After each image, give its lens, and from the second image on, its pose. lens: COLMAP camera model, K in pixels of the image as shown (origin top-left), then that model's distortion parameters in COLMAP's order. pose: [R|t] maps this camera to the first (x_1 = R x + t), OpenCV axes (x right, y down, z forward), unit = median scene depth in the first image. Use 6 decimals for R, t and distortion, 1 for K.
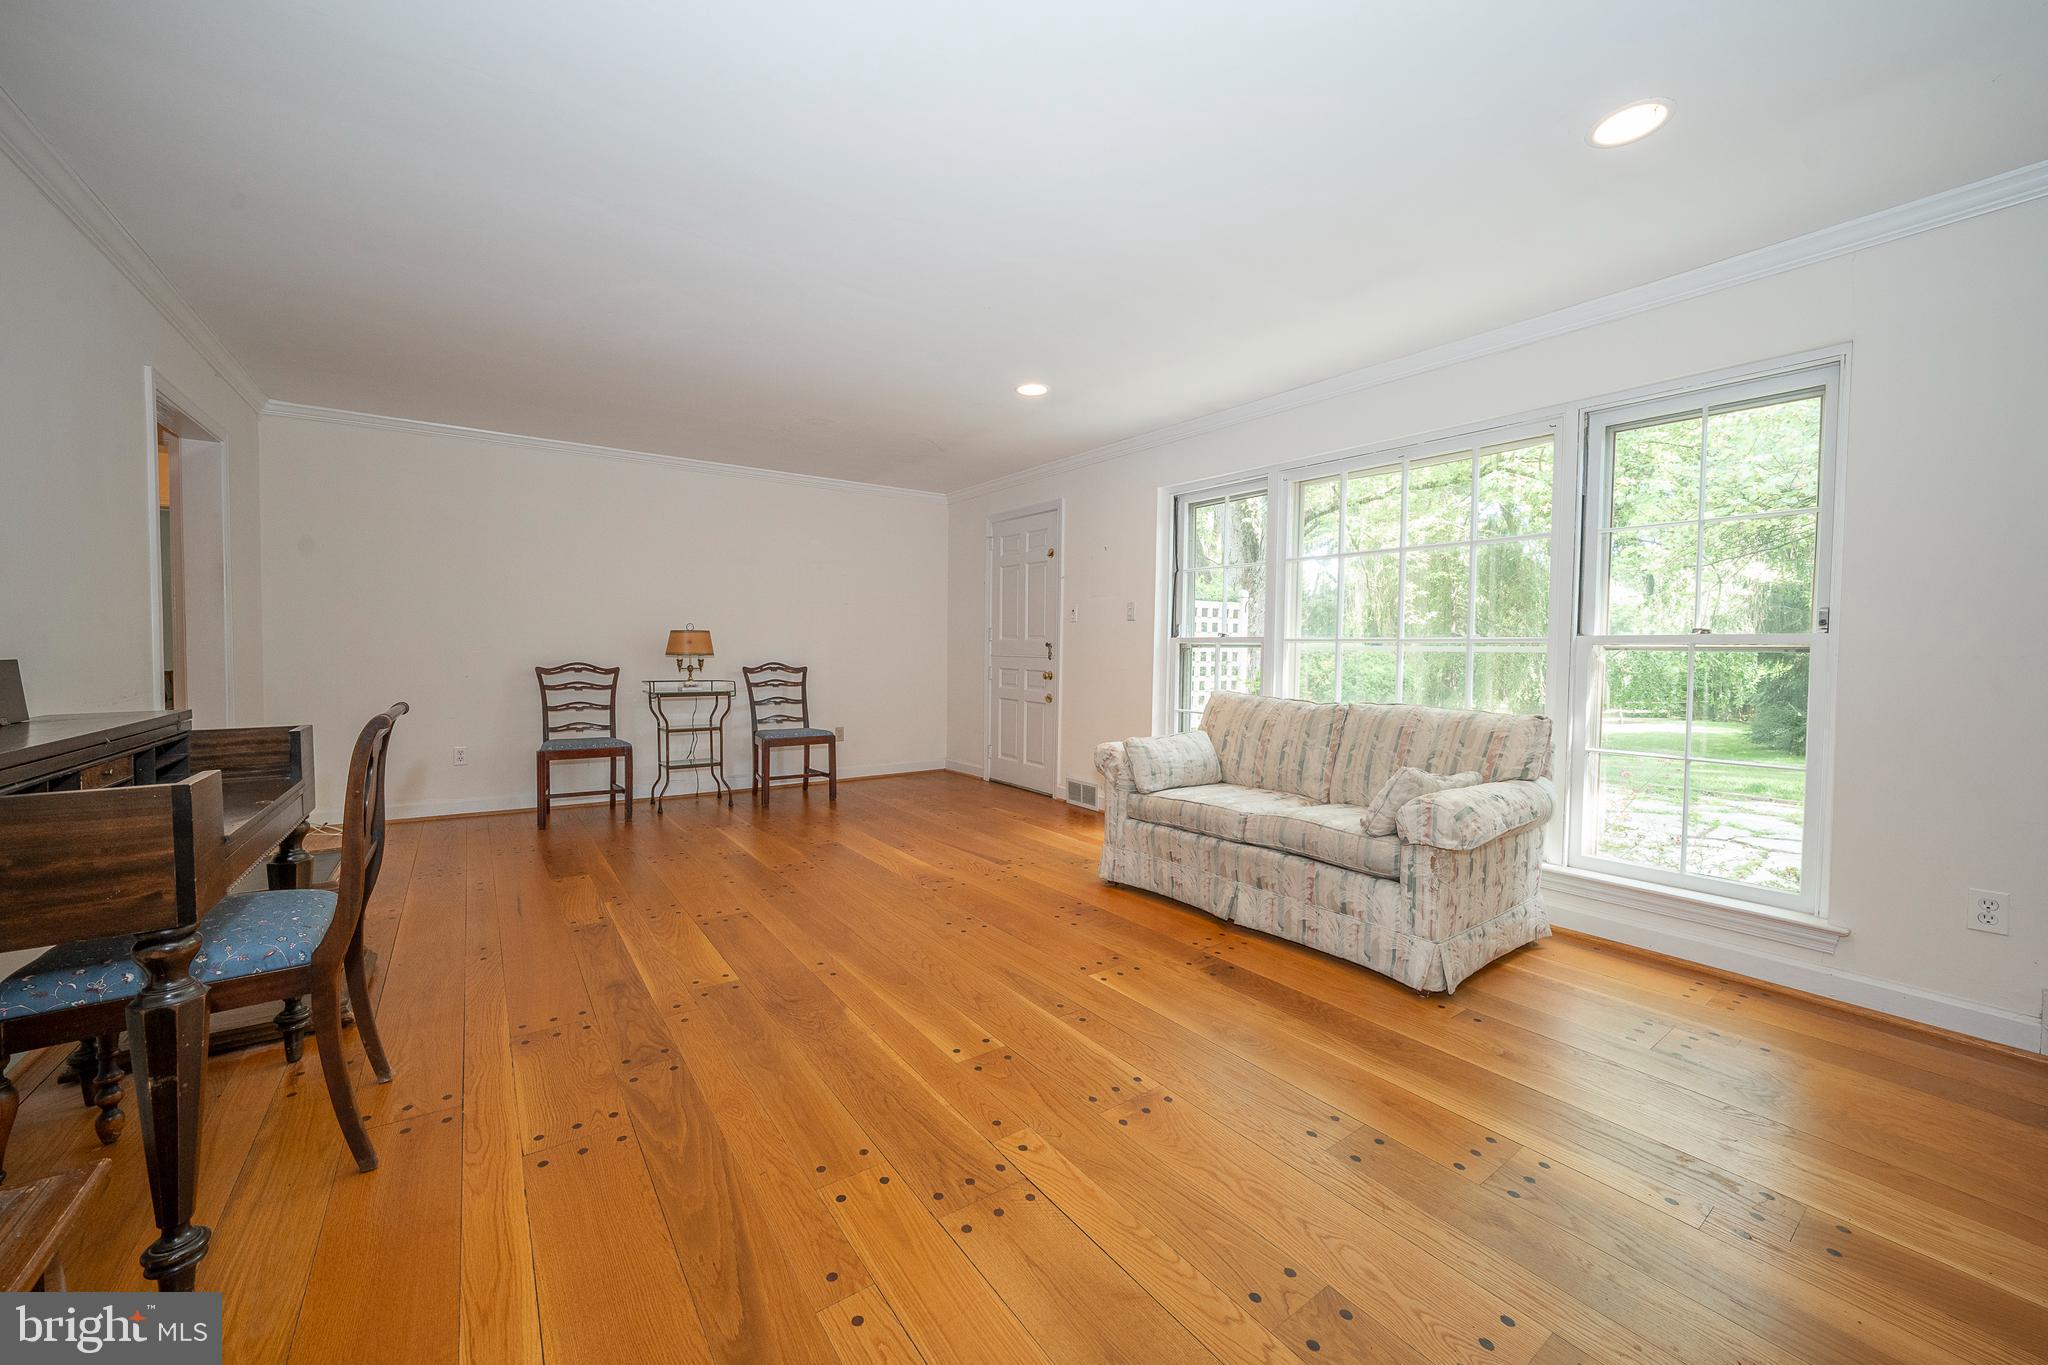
lens RADIAL K [[775.8, 0, 1024.0], [0, 775.8, 682.5], [0, 0, 1]] dist [-0.000275, -0.000007]
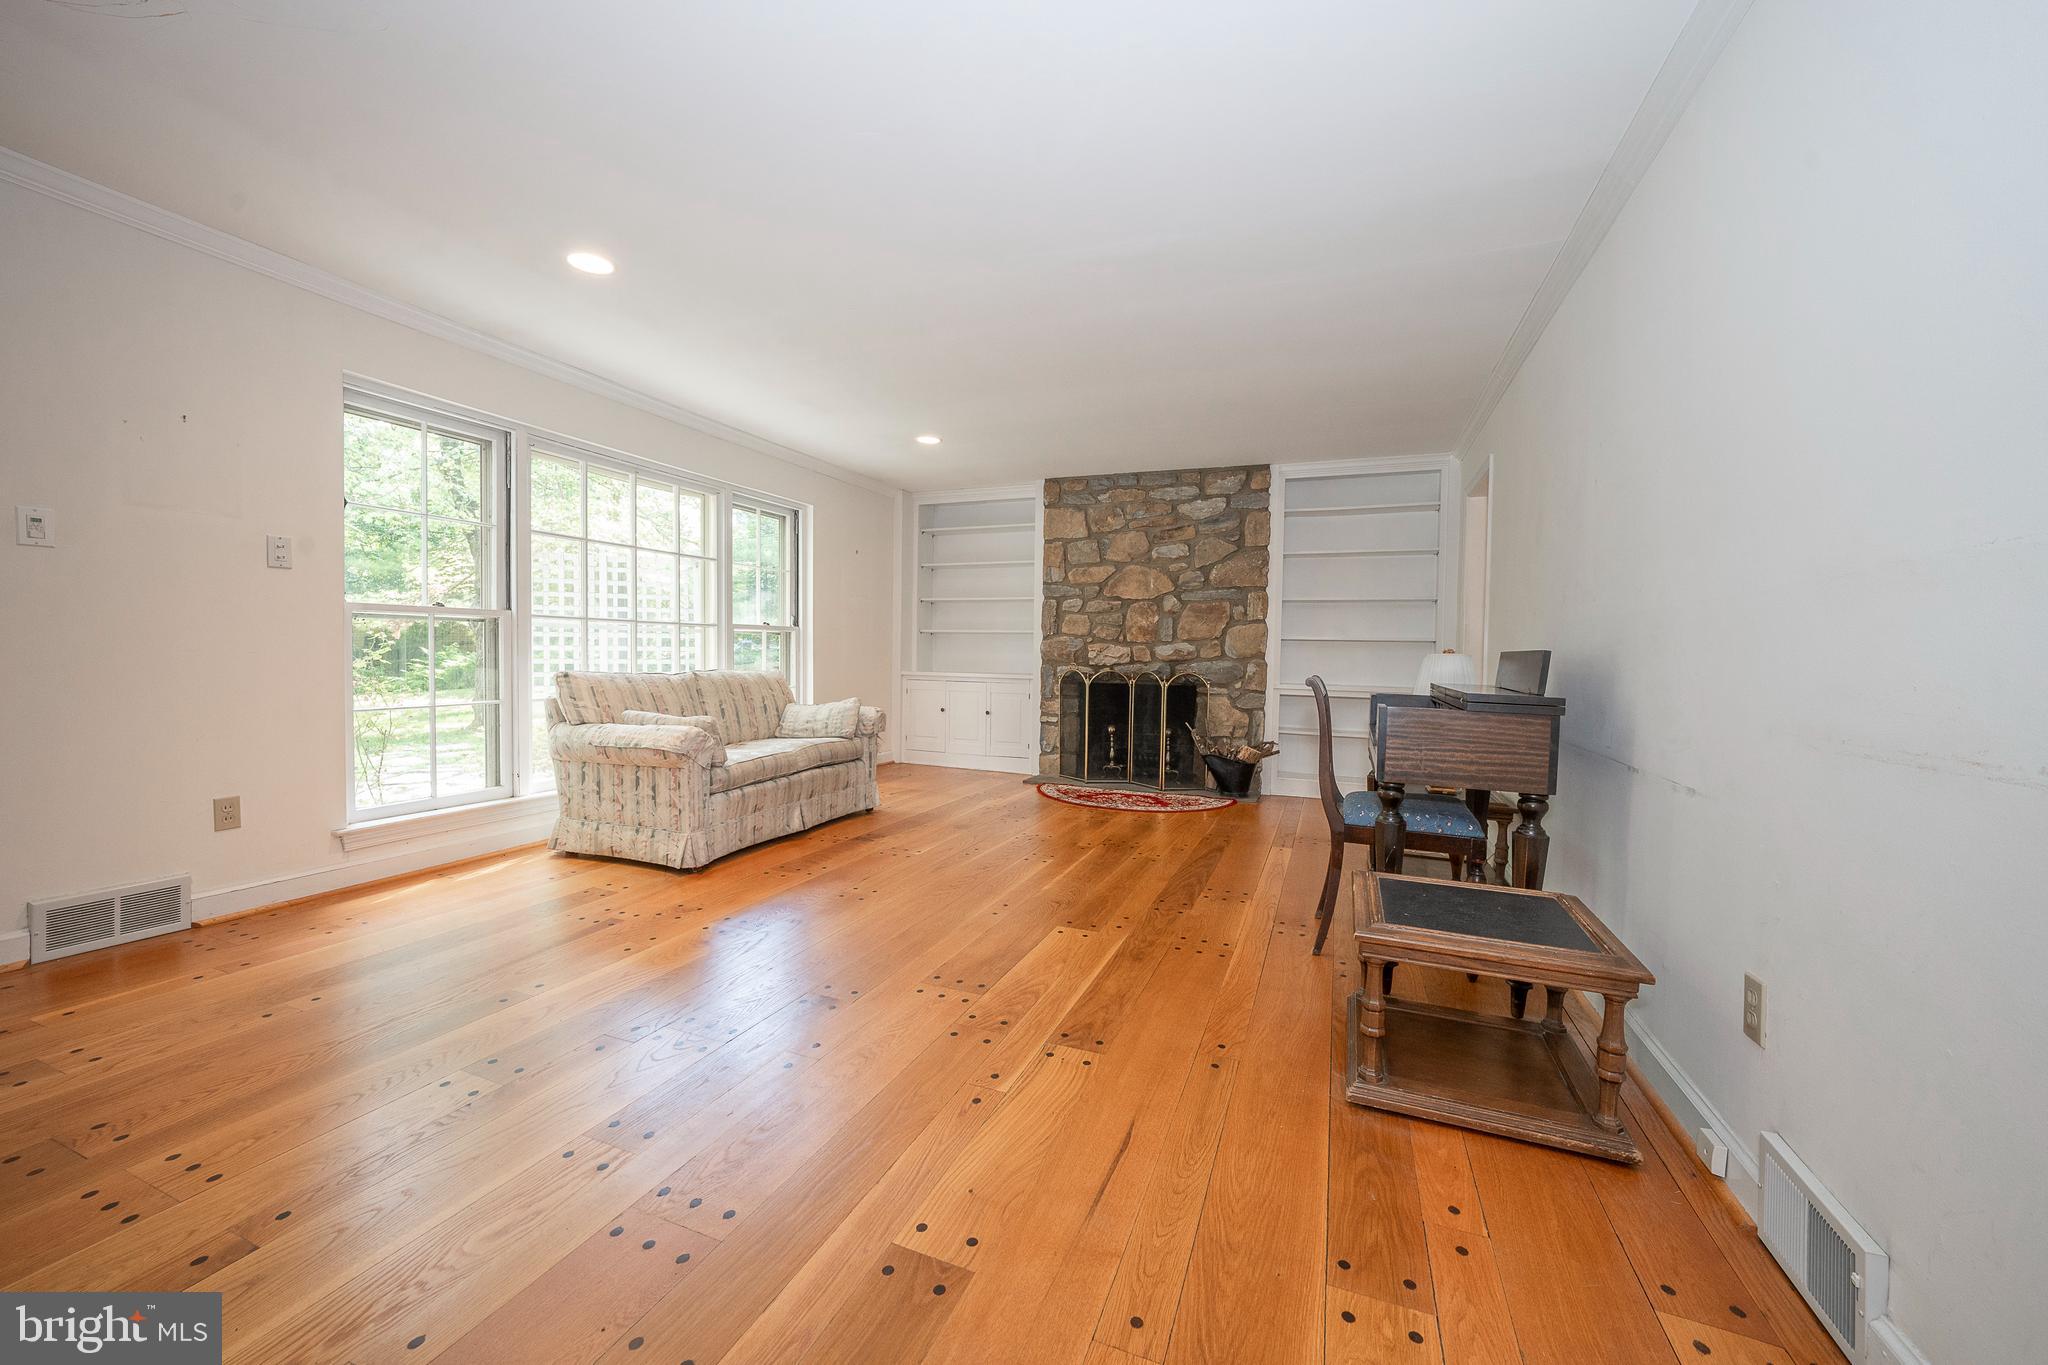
lens RADIAL K [[766.7, 0, 1024.0], [0, 766.7, 682.5], [0, 0, 1]] dist [-0.000024, -0.000012]
pose [[-0.532949, -0.048383, 0.844763, -1.077243], [0.015759, 0.997623, 0.067080, -0.037780], [-0.846000, 0.049063, -0.530920, 1.377759]]
